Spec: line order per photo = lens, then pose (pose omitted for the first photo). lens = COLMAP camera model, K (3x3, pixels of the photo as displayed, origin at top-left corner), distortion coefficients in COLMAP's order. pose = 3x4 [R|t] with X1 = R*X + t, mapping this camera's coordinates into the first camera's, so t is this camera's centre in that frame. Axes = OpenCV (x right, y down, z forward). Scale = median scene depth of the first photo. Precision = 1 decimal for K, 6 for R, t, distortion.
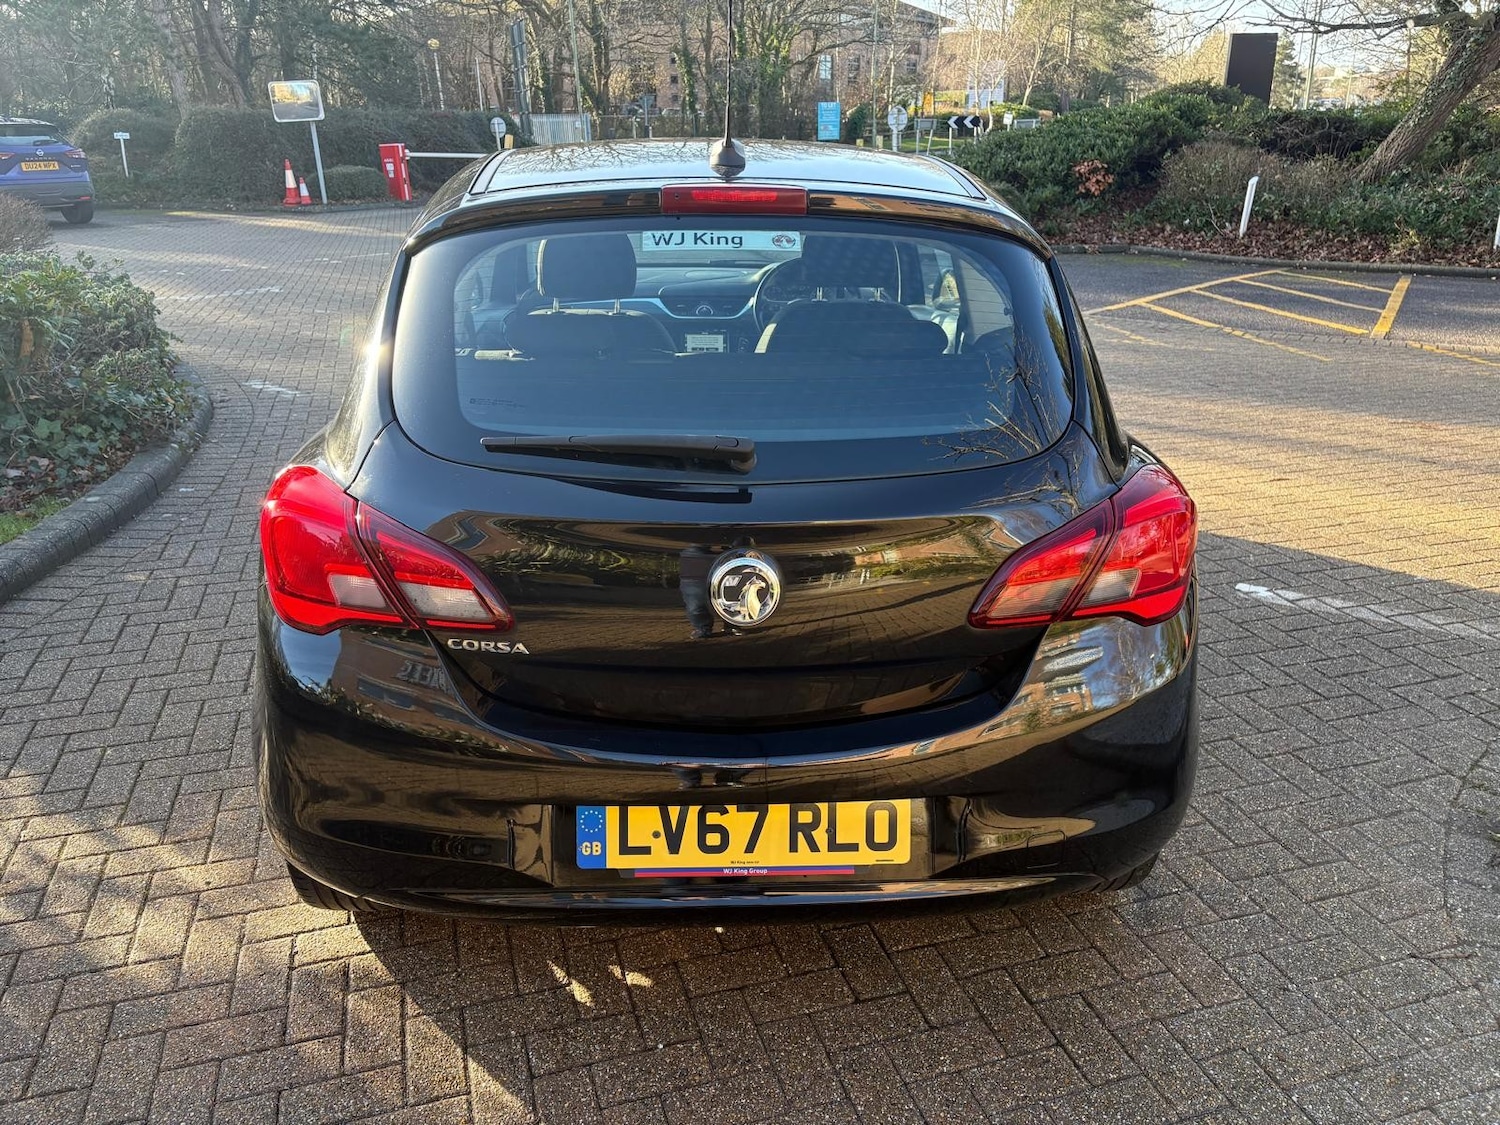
lens RADIAL K [[1131.6, 0, 744.7], [0, 1131.6, 564.3], [0, 0, 1]] dist [0.054318, -0.053223]
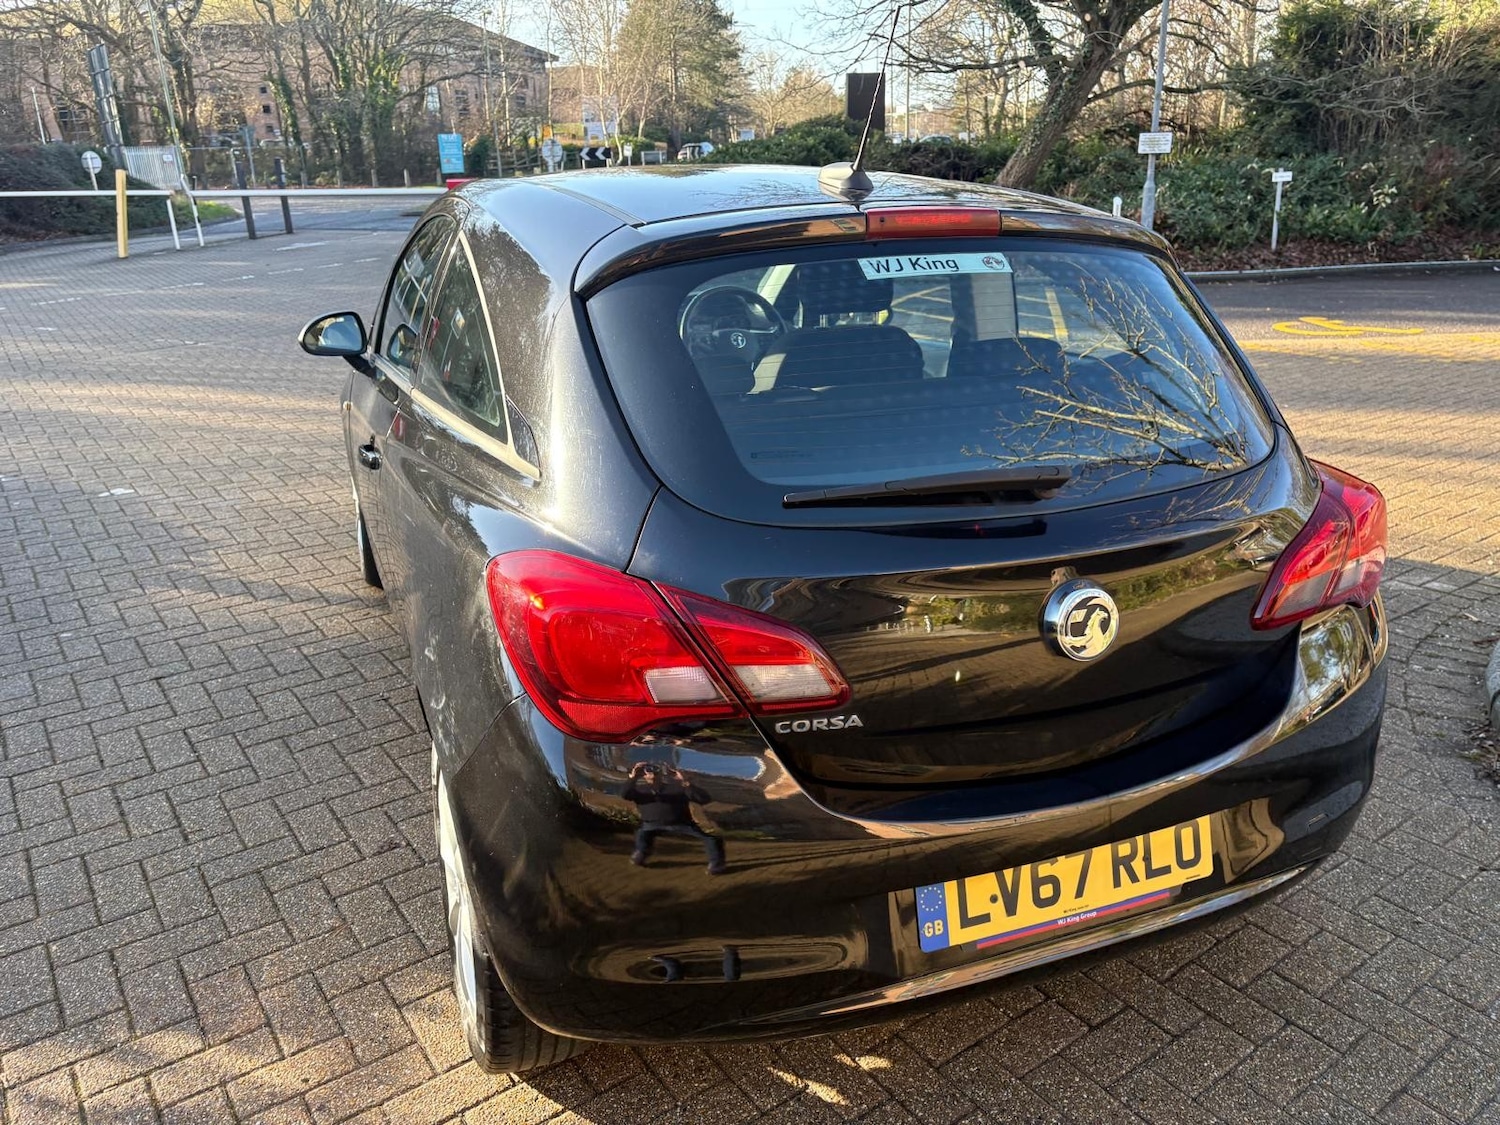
lens RADIAL K [[1128.0, 0, 759.2], [0, 1128.0, 557.5], [0, 0, 1]] dist [0.066530, -0.073287]
pose [[0.944414, -0.117873, 0.306901, -0.240737], [0.126892, 0.991871, -0.009527, -0.025507], [-0.303283, 0.047940, 0.951694, 0.075191]]
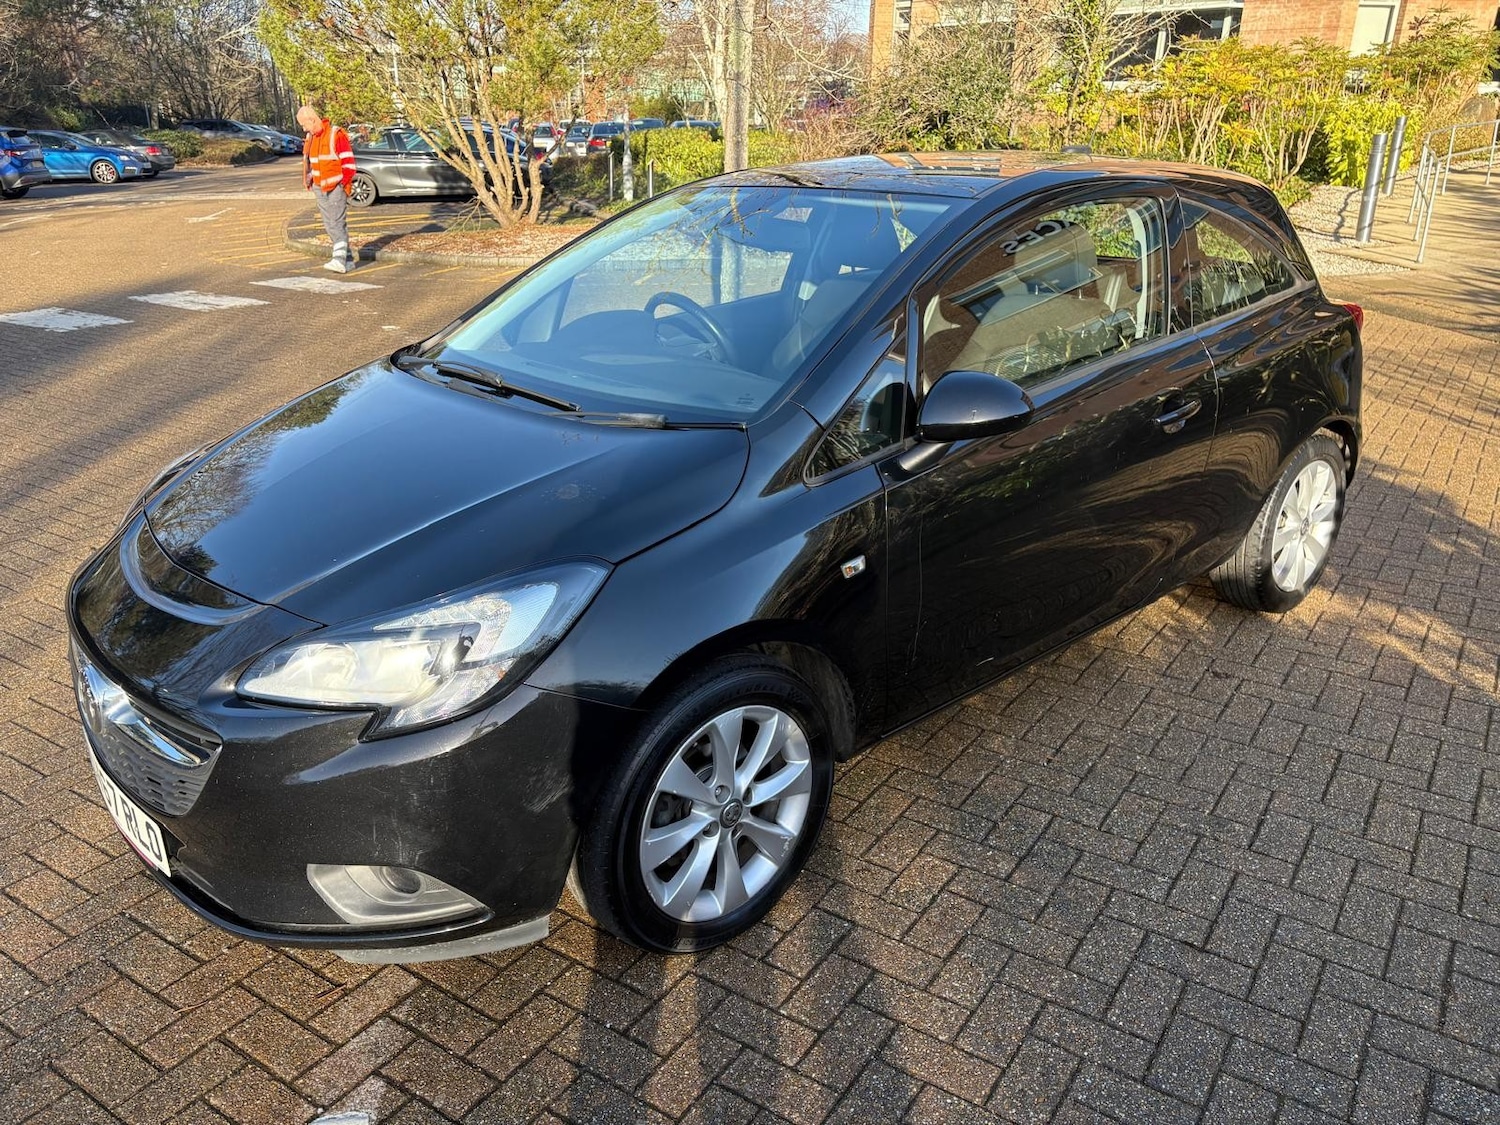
lens RADIAL K [[1131.6, 0, 744.7], [0, 1131.6, 564.3], [0, 0, 1]] dist [0.054318, -0.053223]
pose [[-0.626093, -0.272001, 0.730769, -0.663294], [0.289968, 0.788757, 0.542017, -0.557487], [-0.723828, 0.551252, -0.414964, 1.418151]]
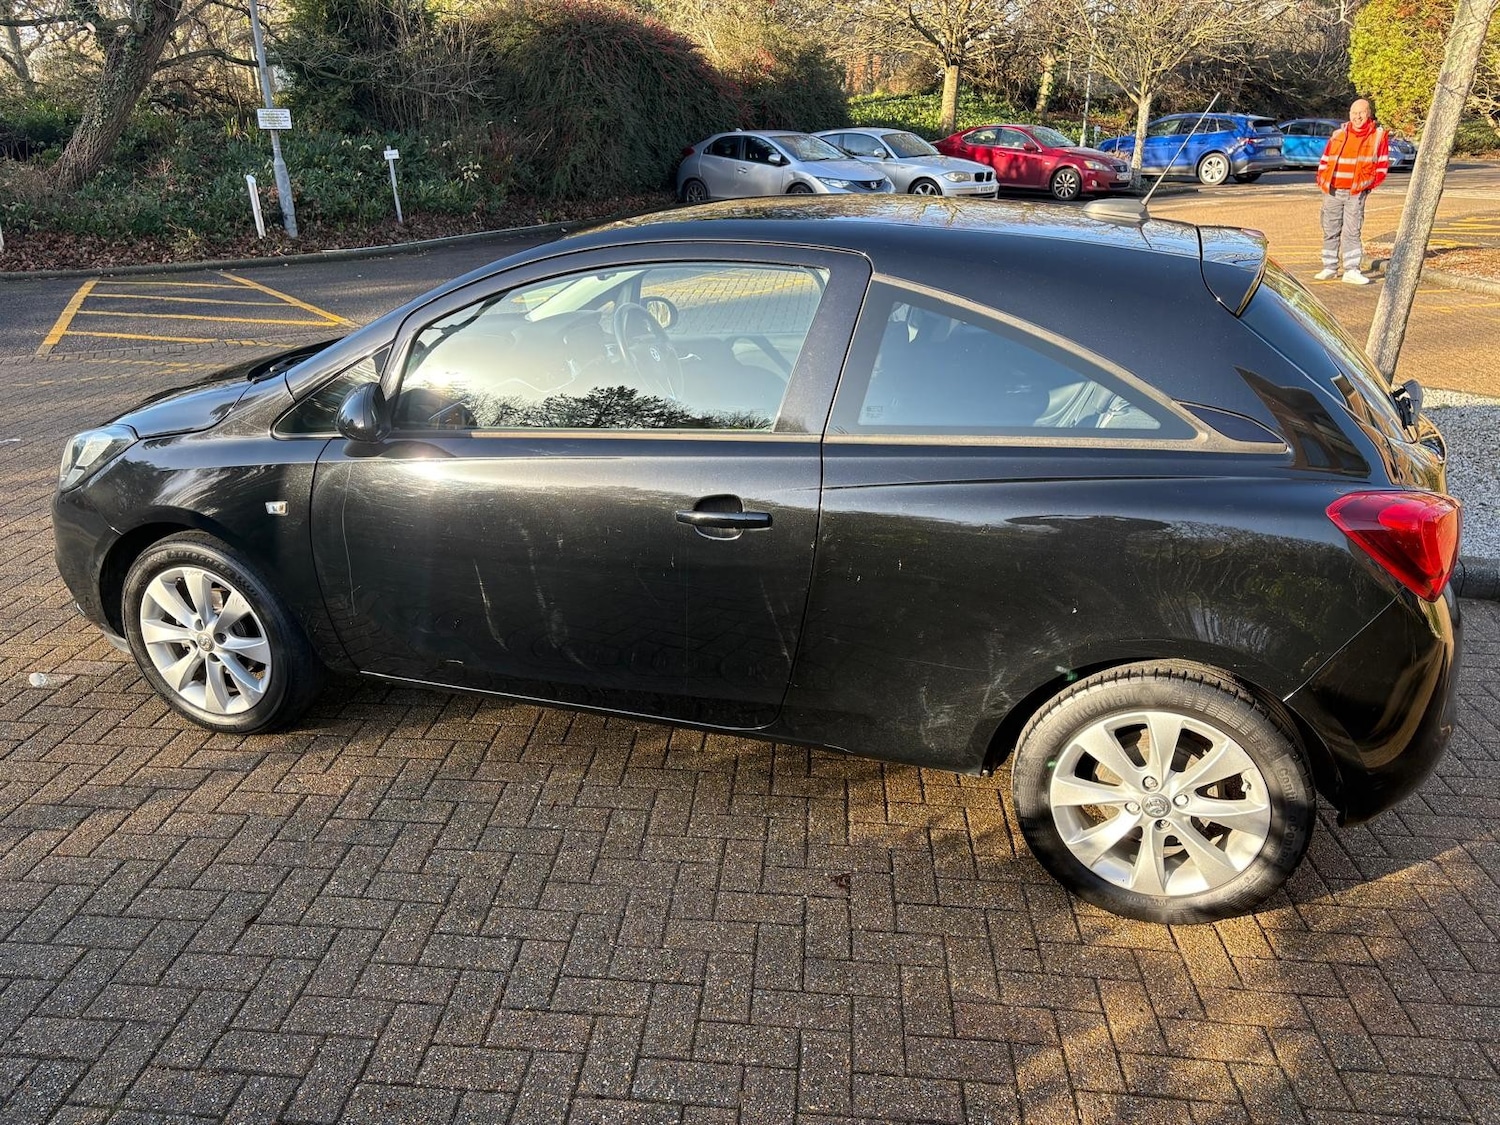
lens RADIAL K [[1128.0, 0, 759.2], [0, 1128.0, 557.5], [0, 0, 1]] dist [0.066530, -0.073287]
pose [[0.362937, -0.334510, 0.869701, -0.834118], [0.328524, 0.919346, 0.216508, -0.245471], [-0.871980, 0.207139, 0.443559, 0.505214]]
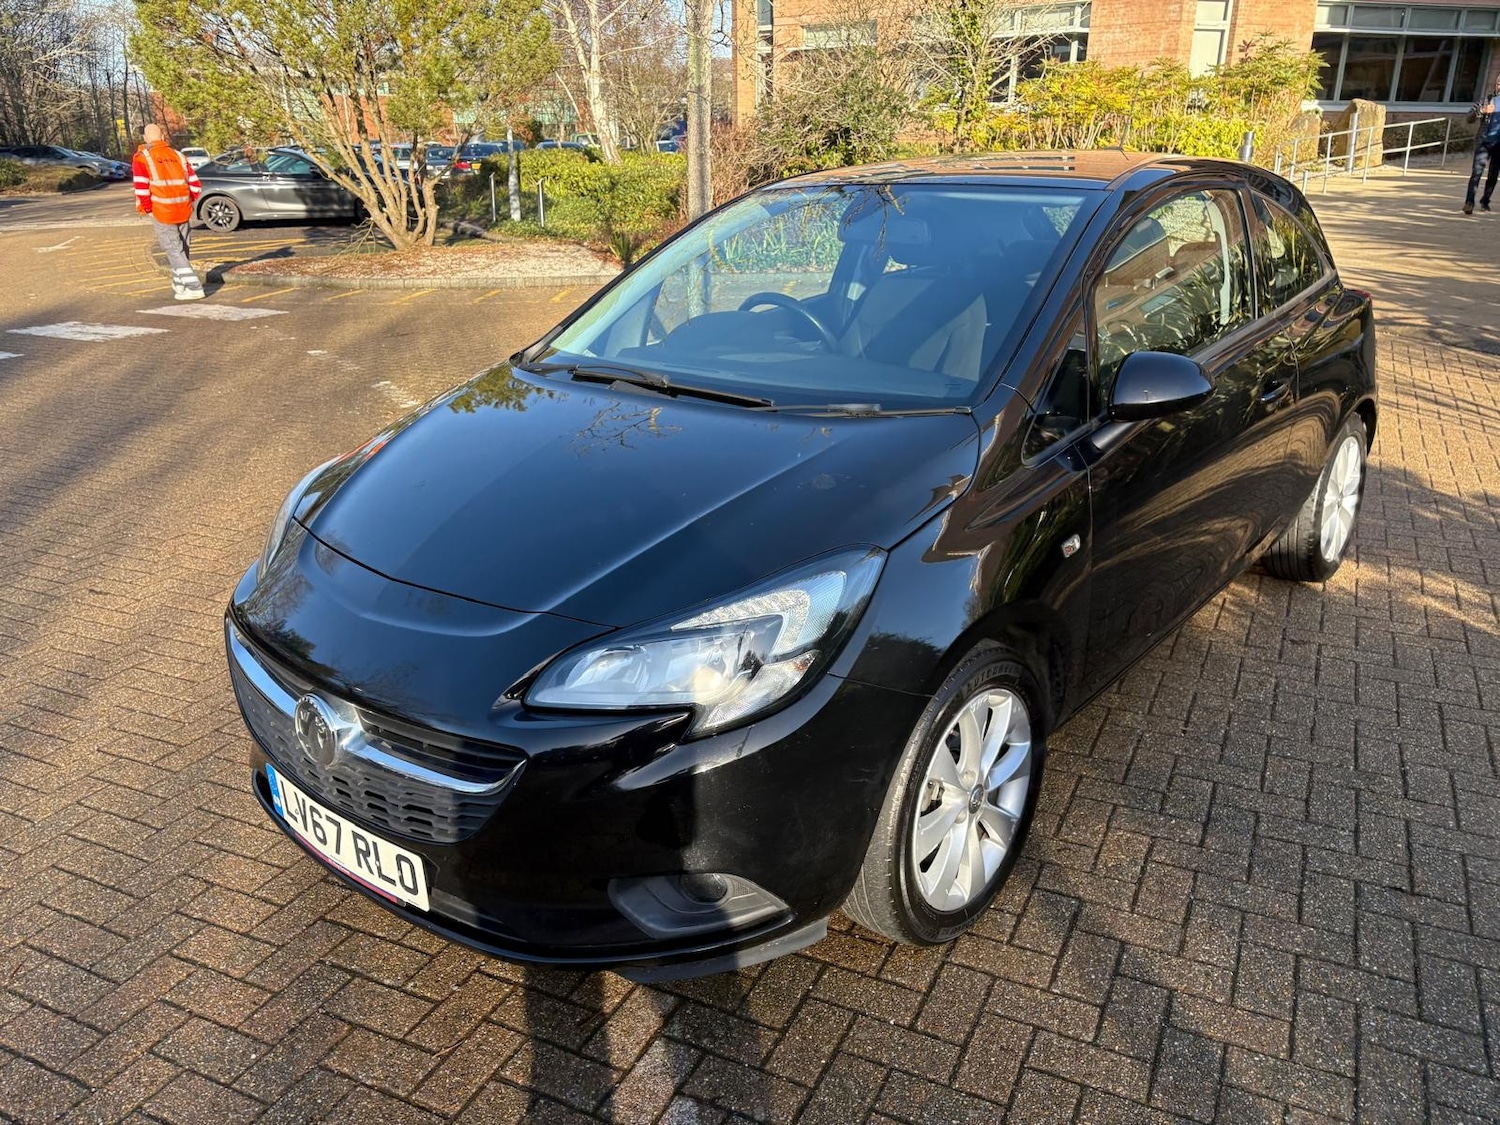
lens RADIAL K [[1128.0, 0, 759.2], [0, 1128.0, 557.5], [0, 0, 1]] dist [0.066530, -0.073287]
pose [[-0.728998, -0.218461, 0.648719, -0.536306], [0.263397, 0.785209, 0.560418, -0.594845], [-0.631810, 0.579415, -0.514874, 1.550632]]
